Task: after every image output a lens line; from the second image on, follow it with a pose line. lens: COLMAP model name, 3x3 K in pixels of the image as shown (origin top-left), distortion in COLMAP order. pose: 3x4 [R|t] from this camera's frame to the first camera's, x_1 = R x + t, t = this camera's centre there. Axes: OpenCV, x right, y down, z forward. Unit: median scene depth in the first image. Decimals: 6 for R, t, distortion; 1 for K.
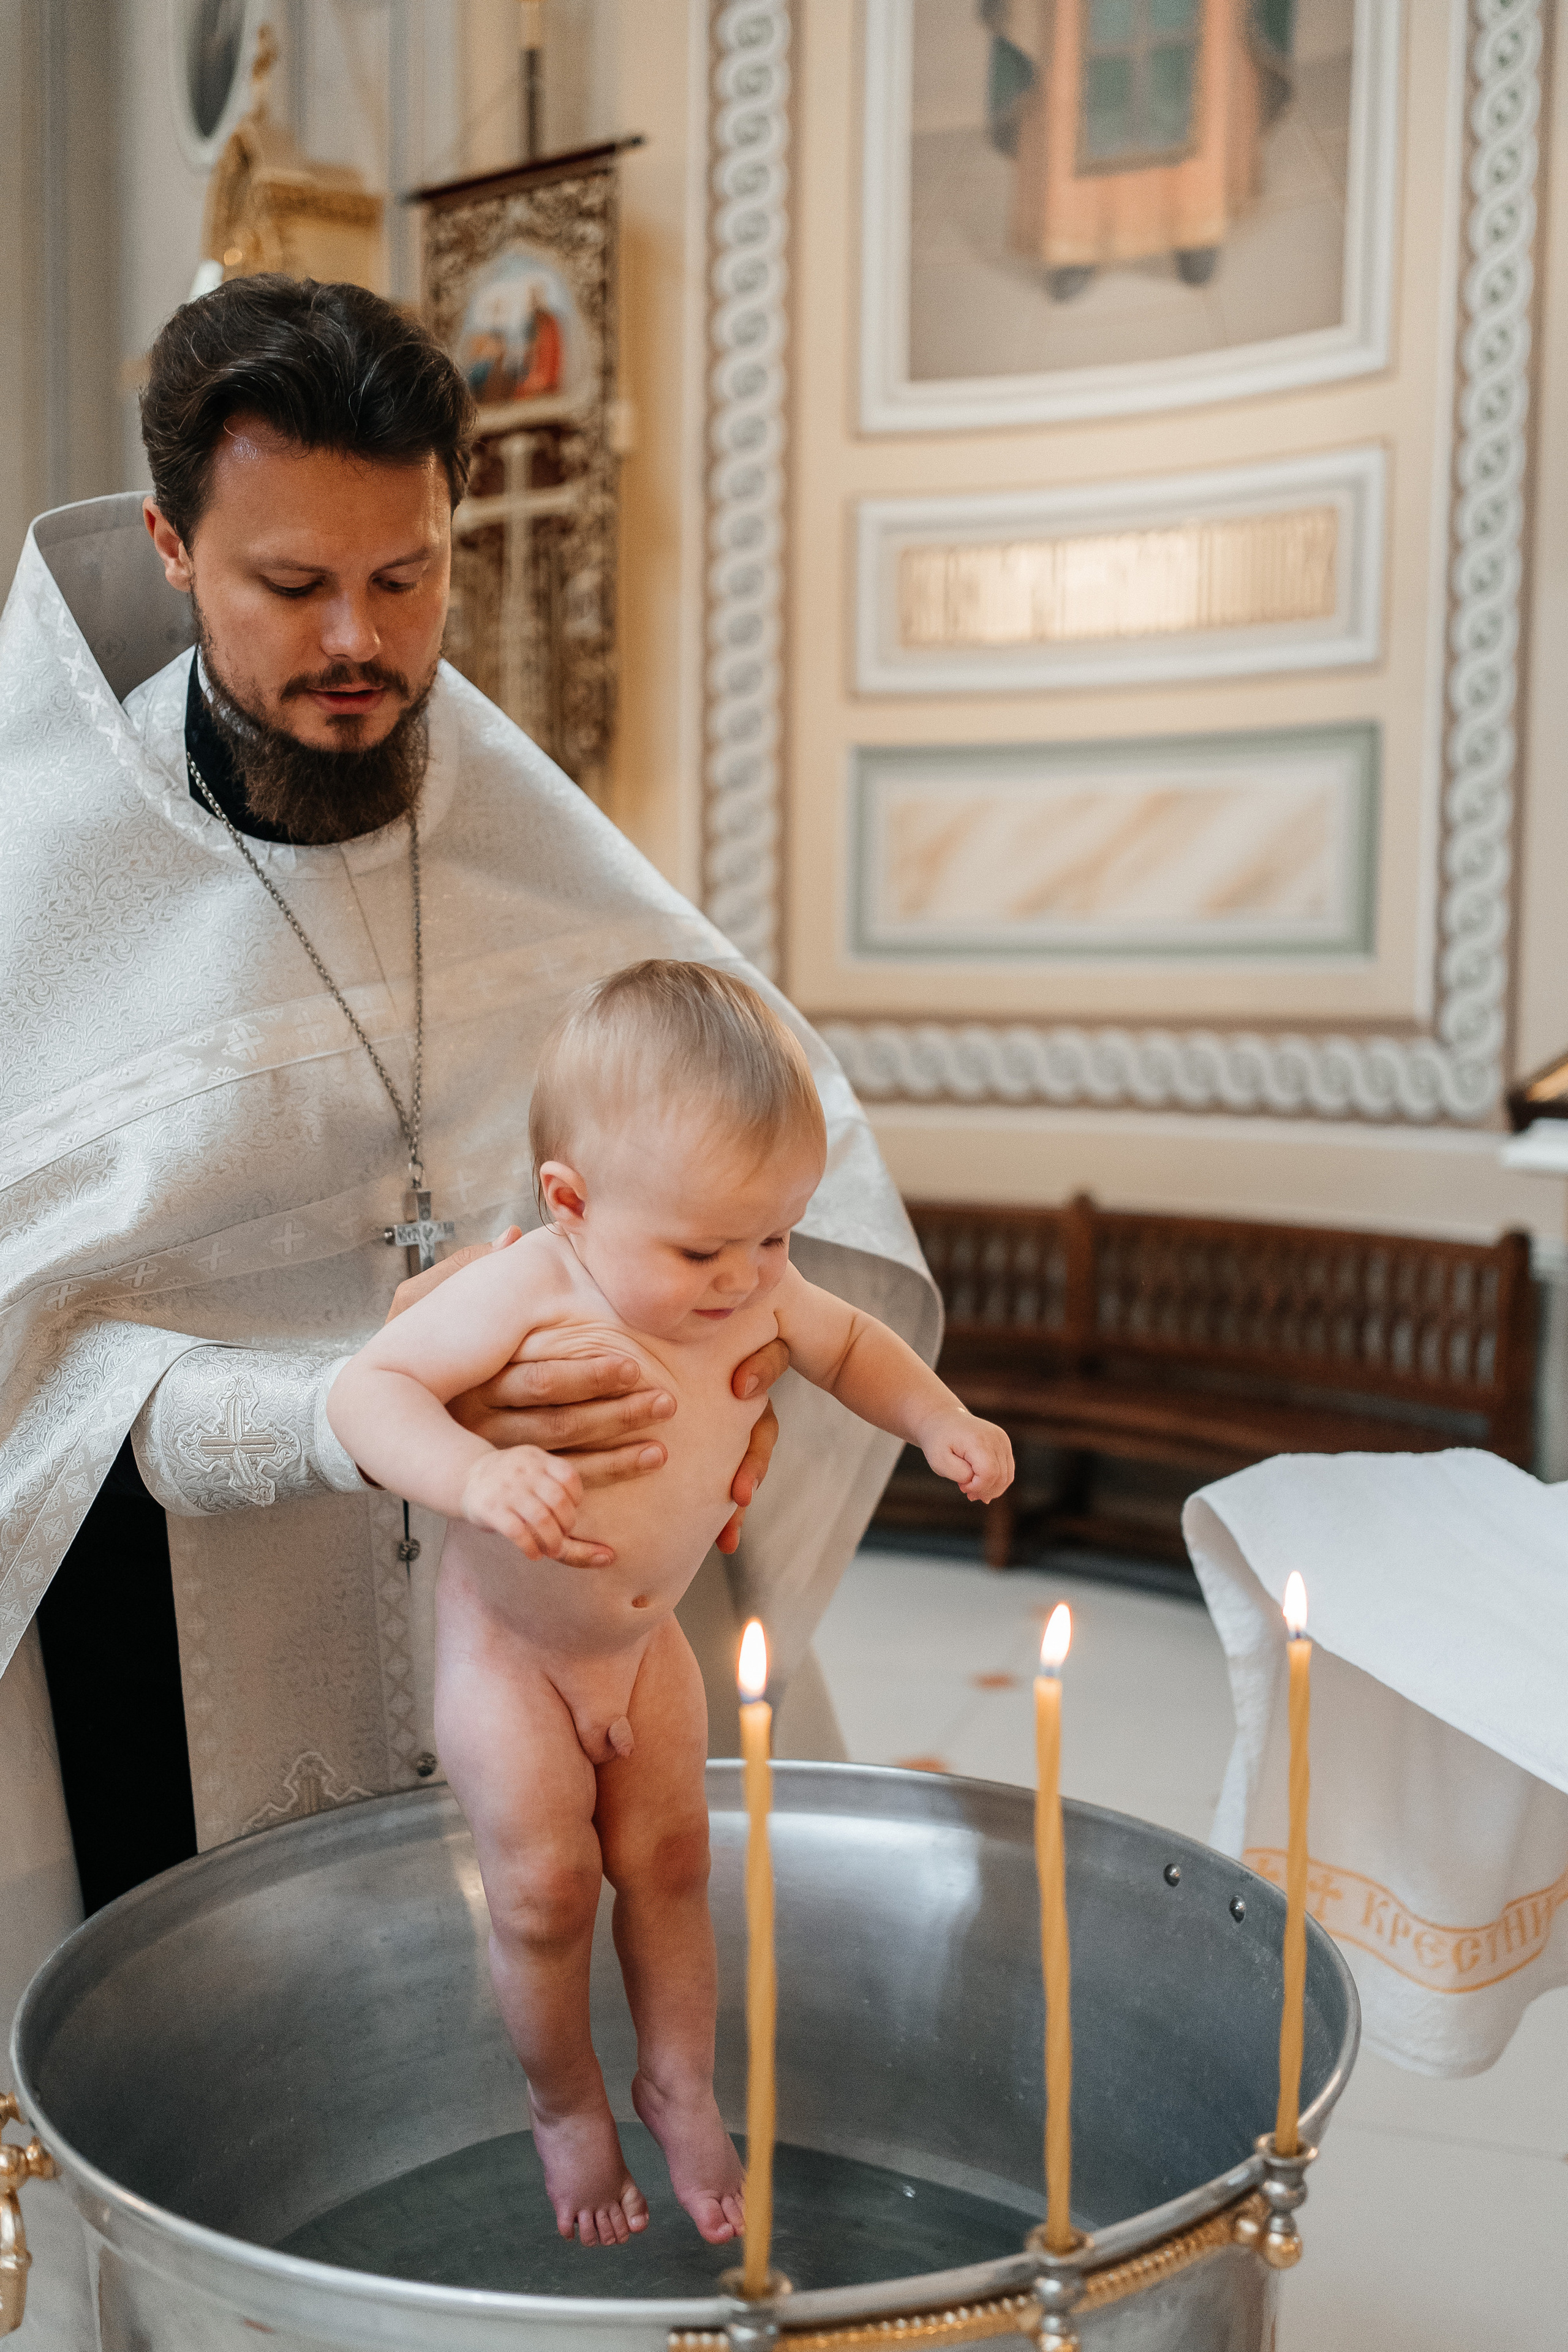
lens RADIAL K [[2390.9, 0, 775.6], [0, 2390.9, 1183.7], [0, 0, 1]] dist [0.012810, 0.002667]
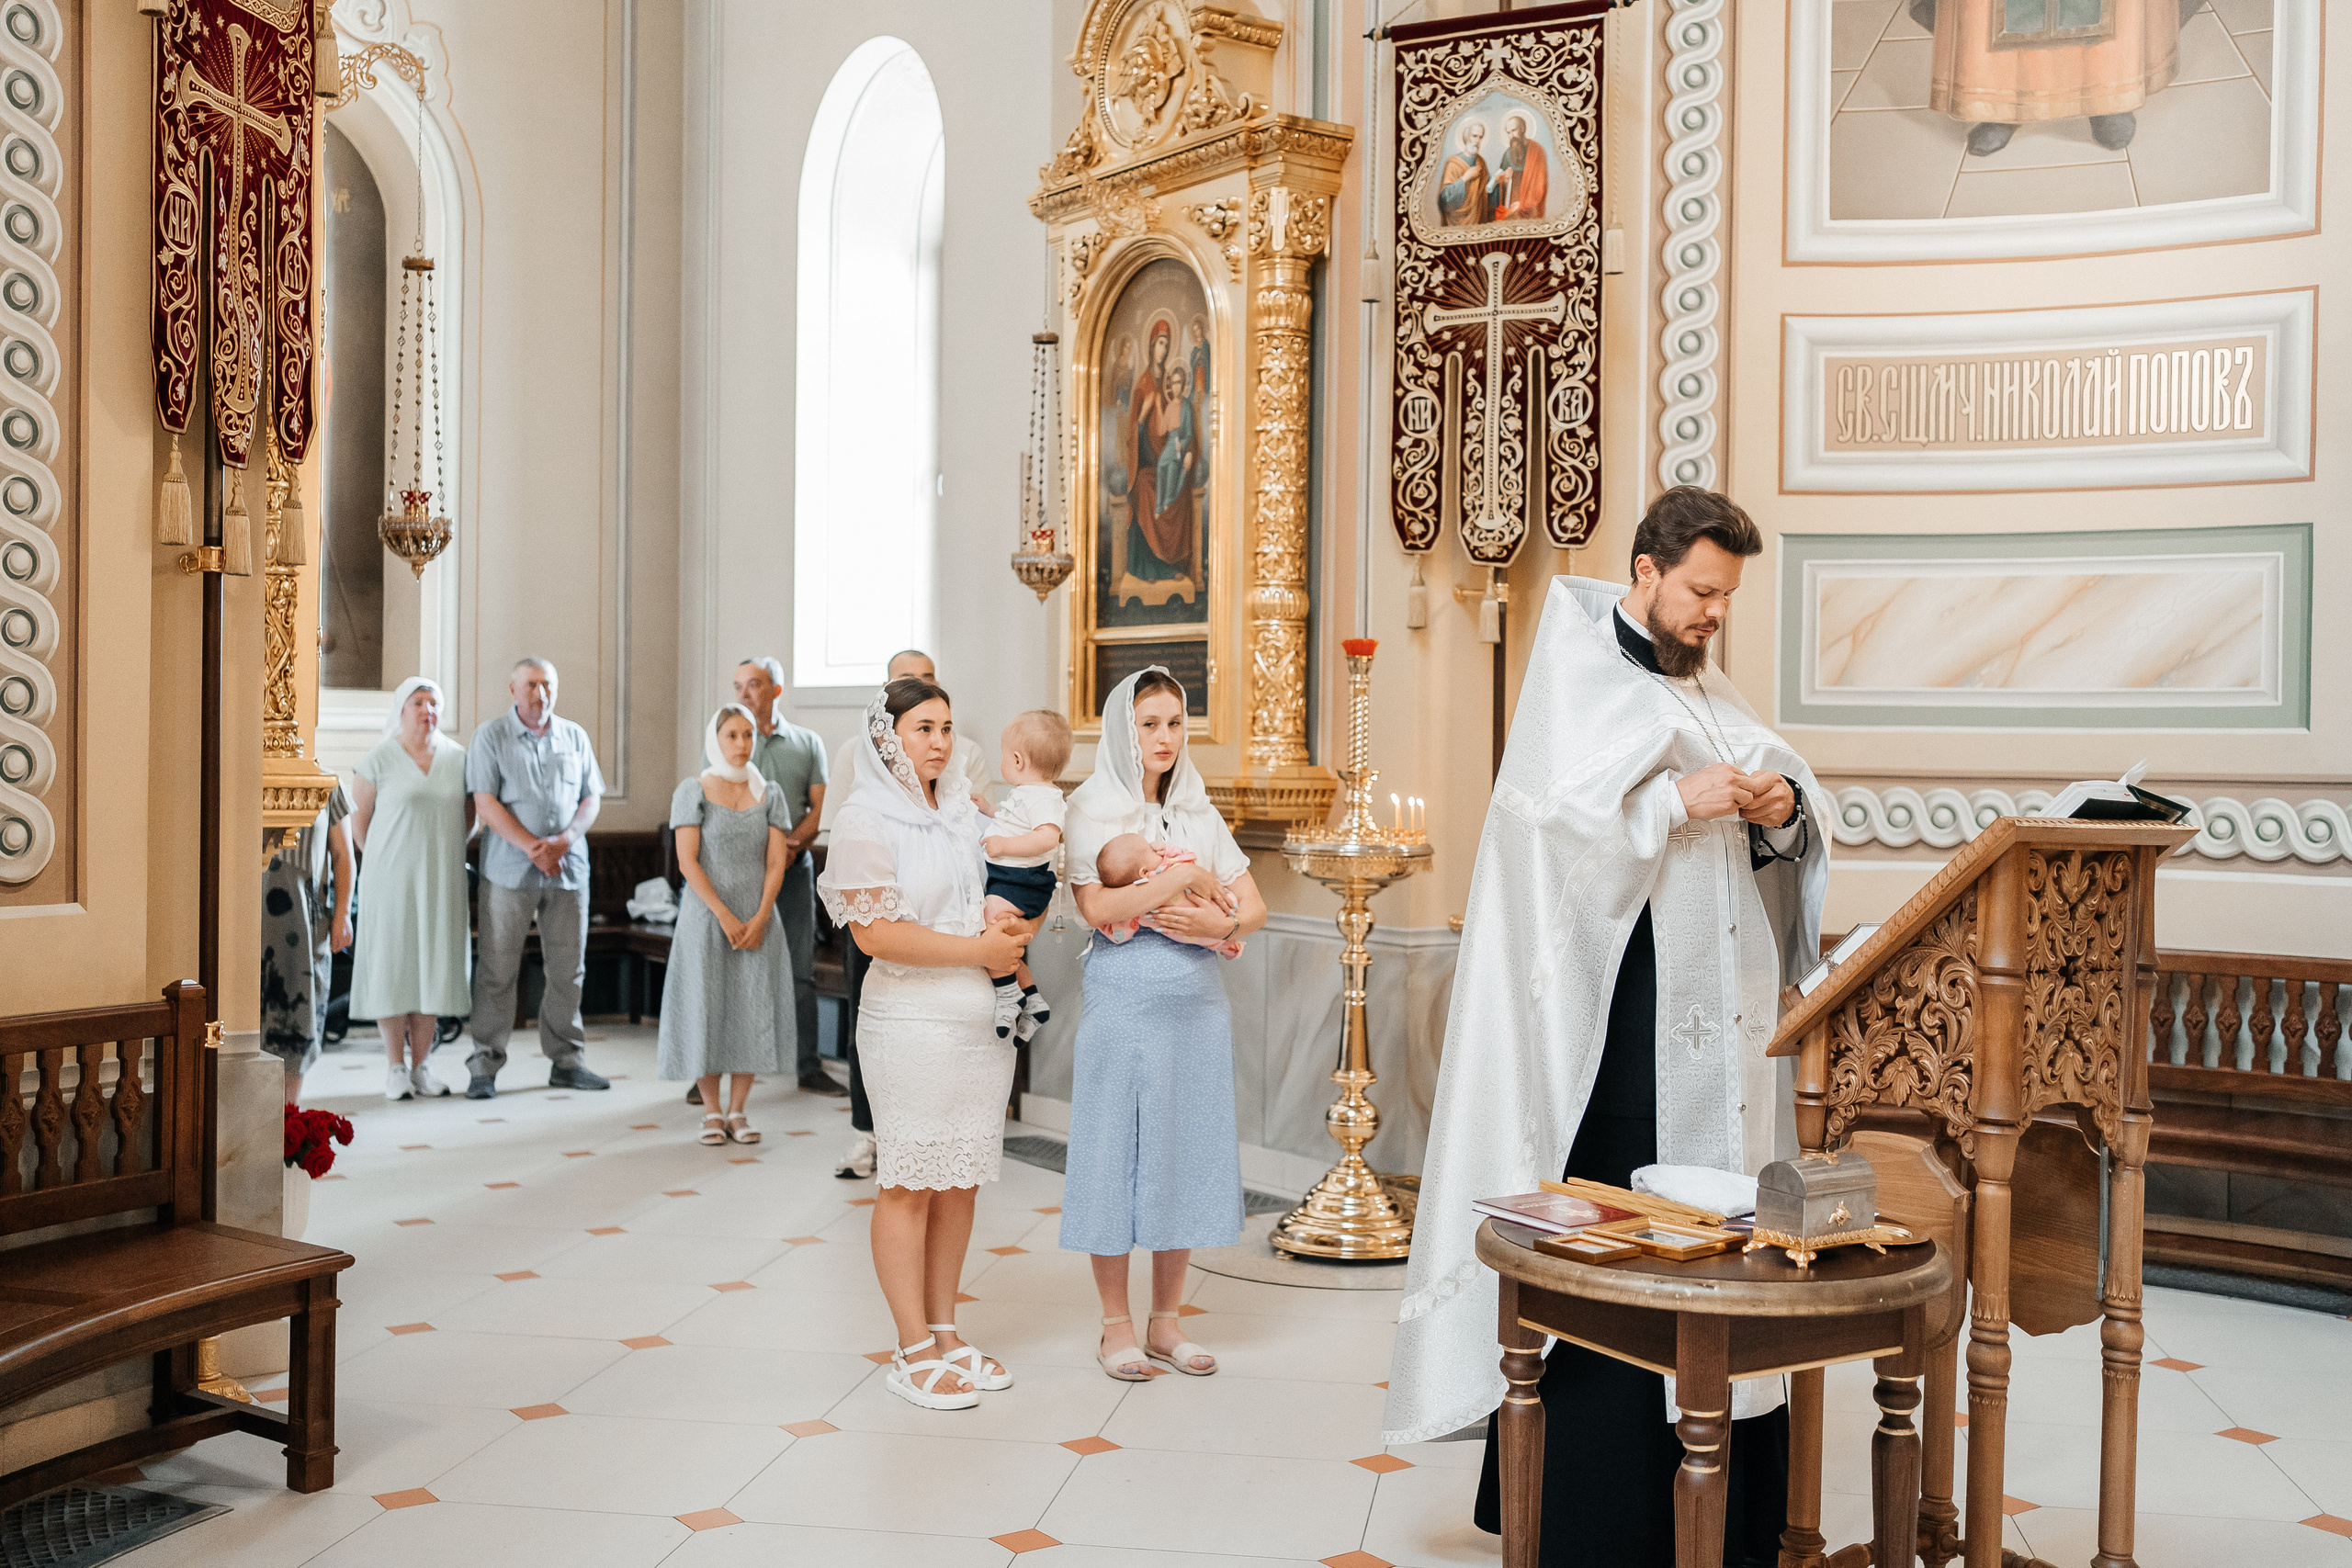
lens RADIAL K [[2390.7, 0, 1176.0], [0, 2390.7, 784.0], [0, 0, 1]] dist [0.012810, 0.002667]
pose [[0.987046, -0.001327, 0.160431, -0.443248], [0.011117, 0.998128, -0.060143, -0.002536], [-0.160051, 0.061147, 0.985213, -0.049906]]
